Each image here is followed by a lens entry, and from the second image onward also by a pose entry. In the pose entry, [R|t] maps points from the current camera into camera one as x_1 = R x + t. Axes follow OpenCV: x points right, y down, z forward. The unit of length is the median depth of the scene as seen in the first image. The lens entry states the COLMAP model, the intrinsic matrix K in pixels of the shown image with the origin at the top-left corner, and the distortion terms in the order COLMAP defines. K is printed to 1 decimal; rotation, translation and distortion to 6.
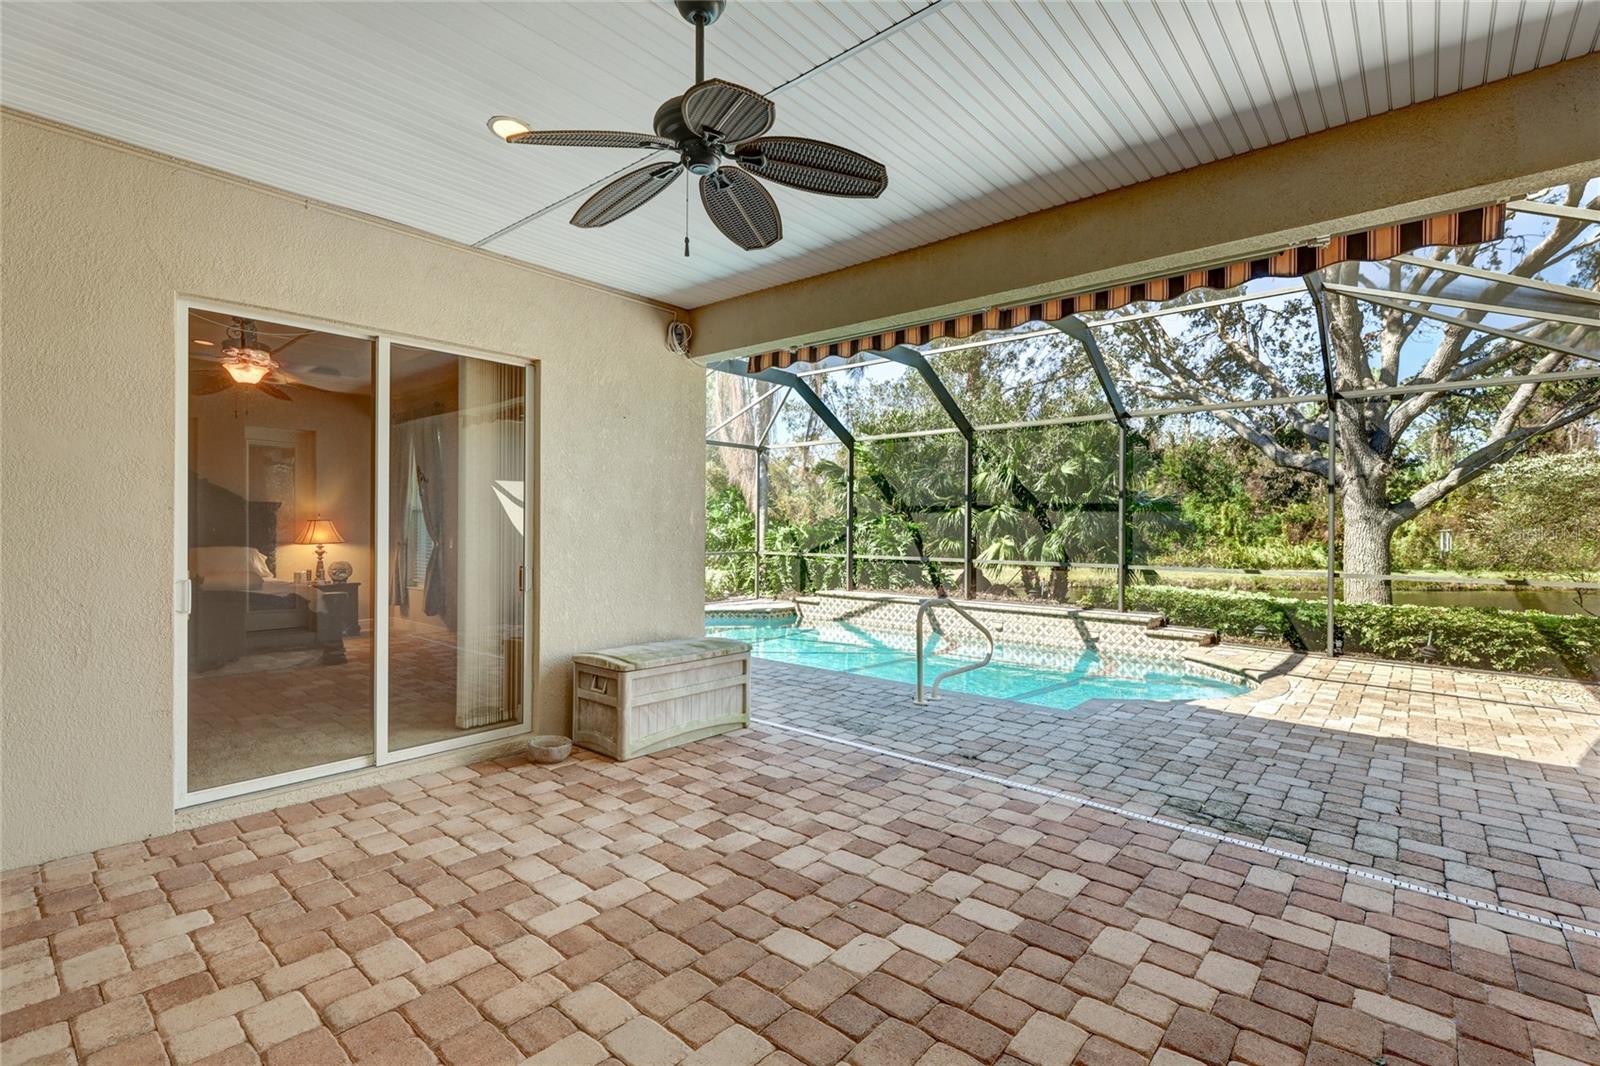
lens RADIAL K [[725.0, 0, 797.3], [0, 725.0, 526.2], [0, 0, 1]] dist [0.002001, 0.000738]
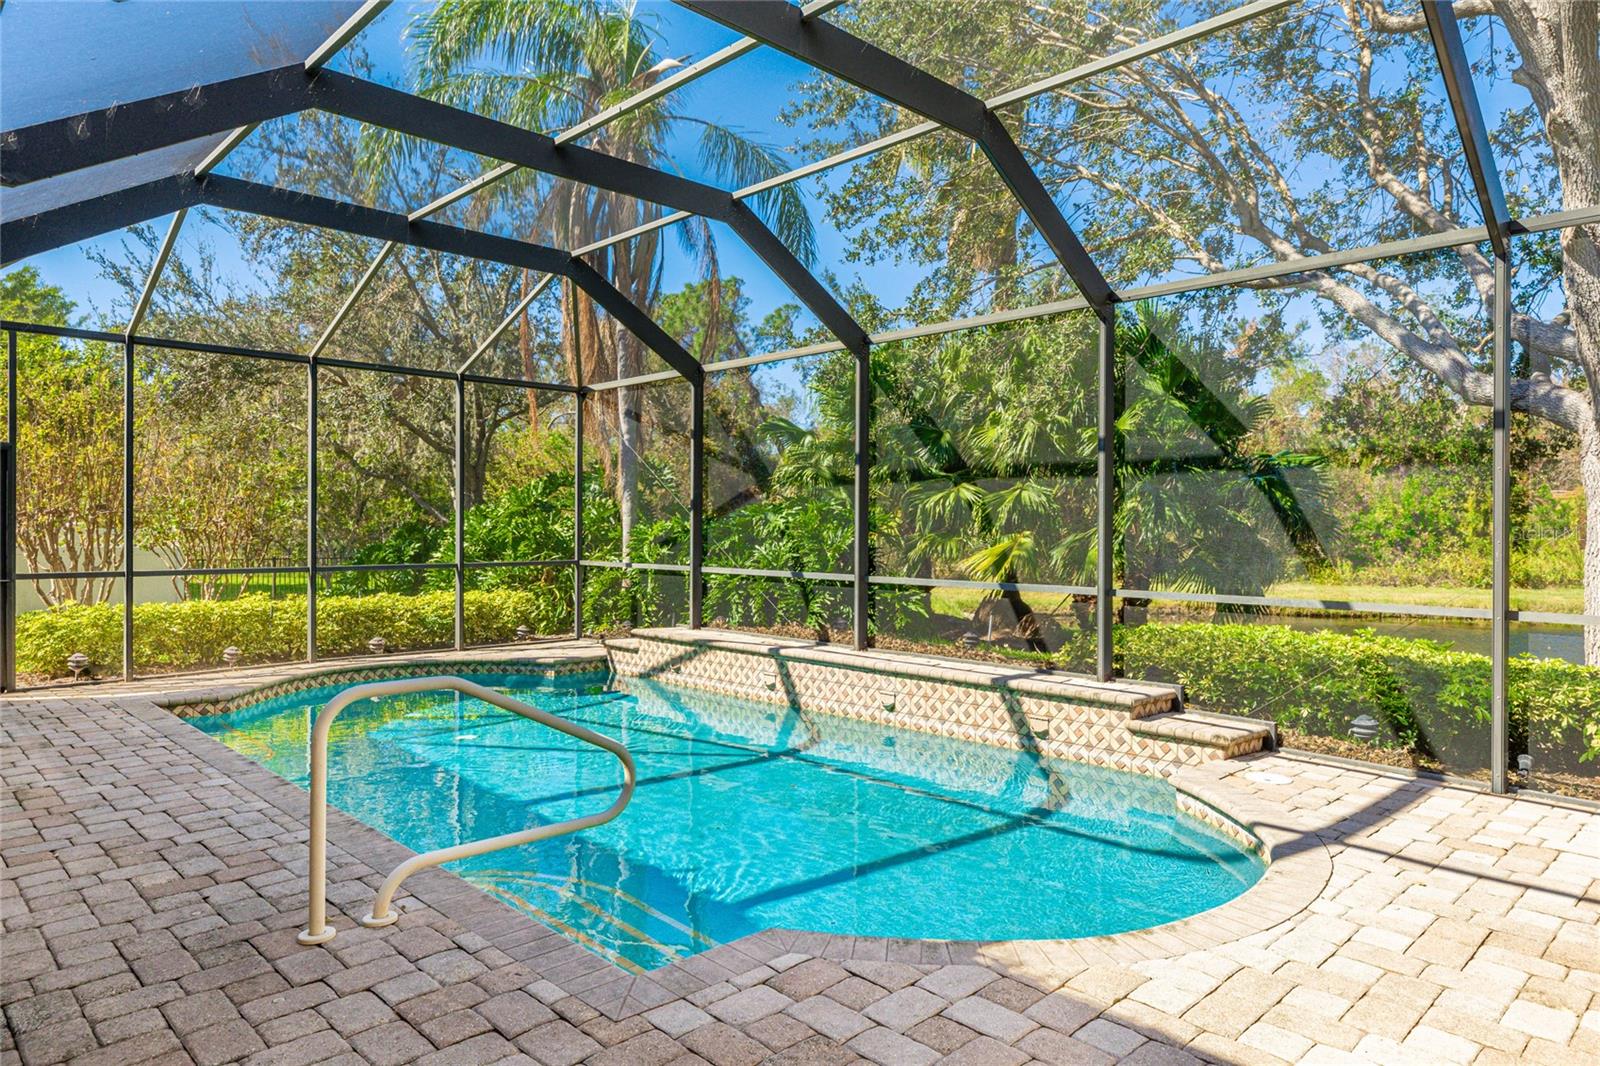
lens RADIAL K [[992.5, 0, 793.3], [0, 992.5, 524.5], [0, 0, 1]] dist [-0.000066, 0.003757]
pose [[0.995919, -0.001368, -0.090246, 0.332883], [0.001394, 0.999999, 0.000231, 0.007925], [0.090246, -0.000356, 0.995919, 0.316861]]
